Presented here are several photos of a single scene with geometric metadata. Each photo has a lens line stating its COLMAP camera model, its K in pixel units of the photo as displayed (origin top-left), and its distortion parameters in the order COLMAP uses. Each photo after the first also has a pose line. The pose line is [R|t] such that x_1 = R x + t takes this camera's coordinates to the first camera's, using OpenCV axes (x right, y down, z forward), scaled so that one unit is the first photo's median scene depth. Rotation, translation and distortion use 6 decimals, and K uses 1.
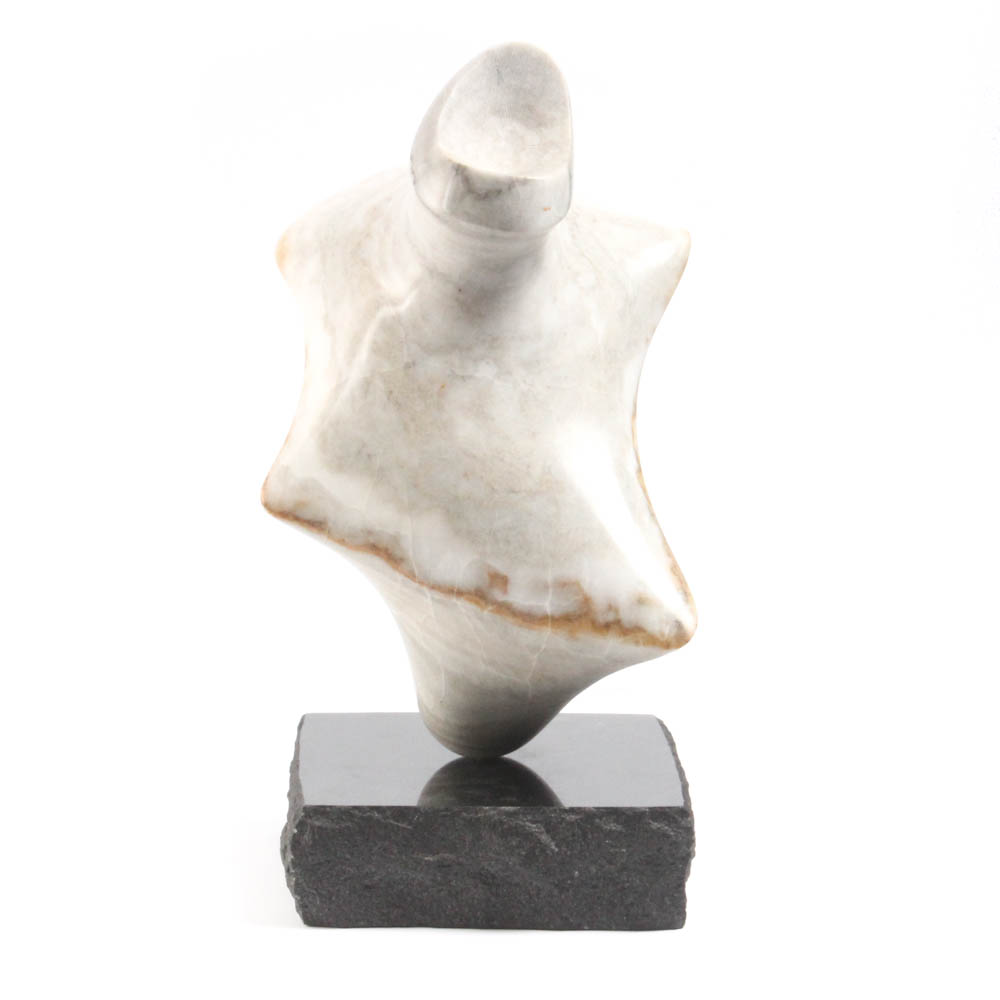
lens RADIAL K [[4025.8, 0, 454.6], [0, 4025.8, 443.5], [0, 0, 1]] dist [-0.004753, 0.000000]
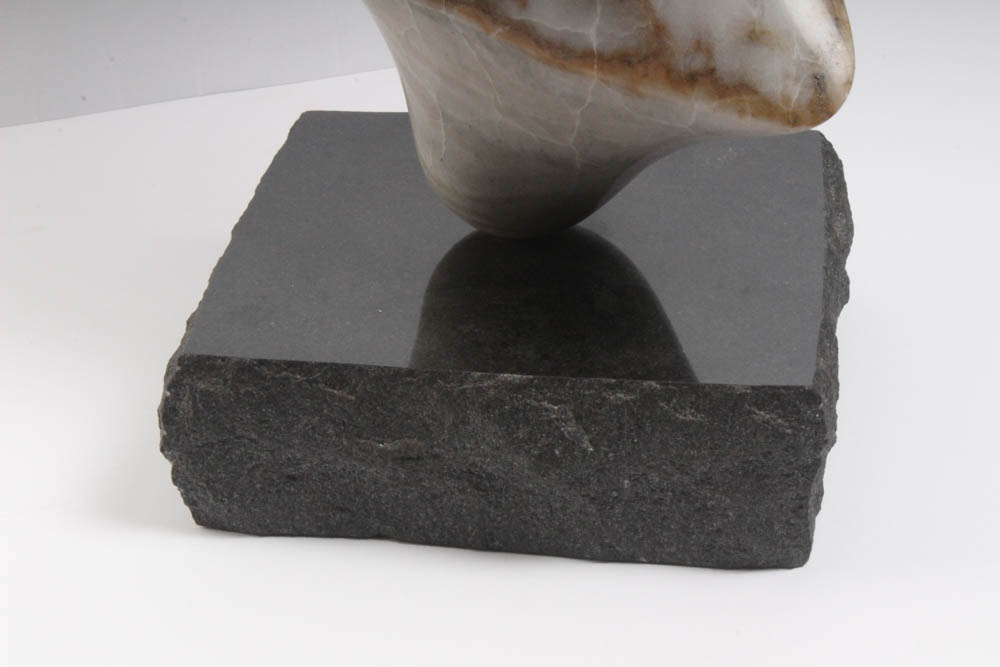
lens RADIAL K [[2341.0, 0, 496.5], [0, 2341.0, 336.2], [0, 0, 1]] dist [0.070759, 0.000000]
pose [[0.986910, 0.055337, -0.151479, 0.062113], [-0.005417, 0.950132, 0.311801, -0.022842], [0.161179, -0.306899, 0.937995, 0.666333]]
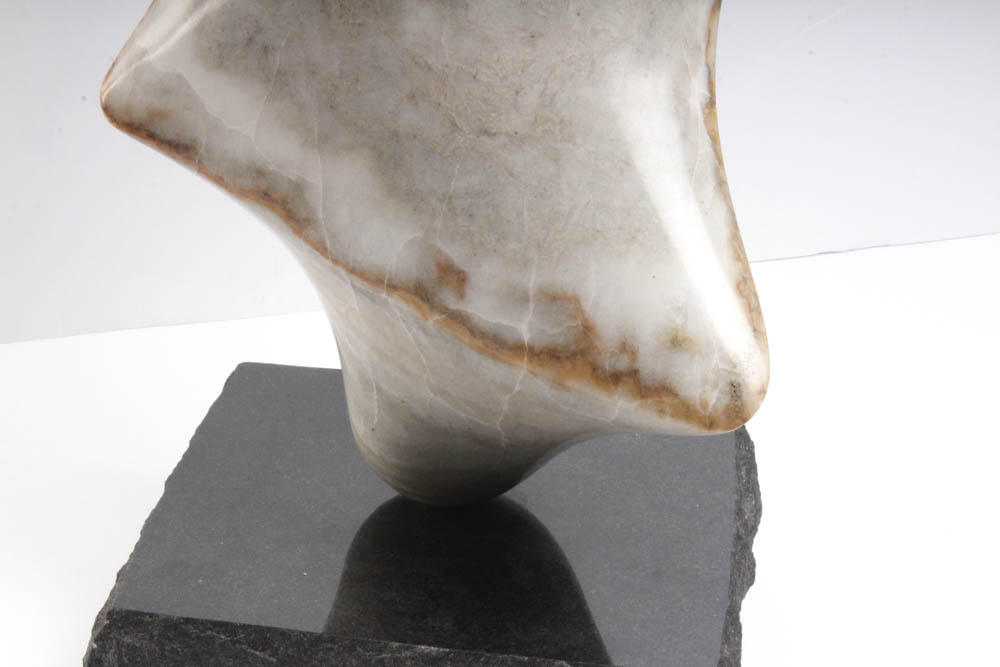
lens RADIAL K [[2341.0, 0, 492.9], [0, 2341.0, 338.7], [0, 0, 1]] dist [0.070759, 0.000000]
pose [[0.987459, 0.101480, -0.120938, 0.060695], [-0.070466, 0.968809, 0.237577, -0.041387], [0.141276, -0.226075, 0.963811, 0.654747]]
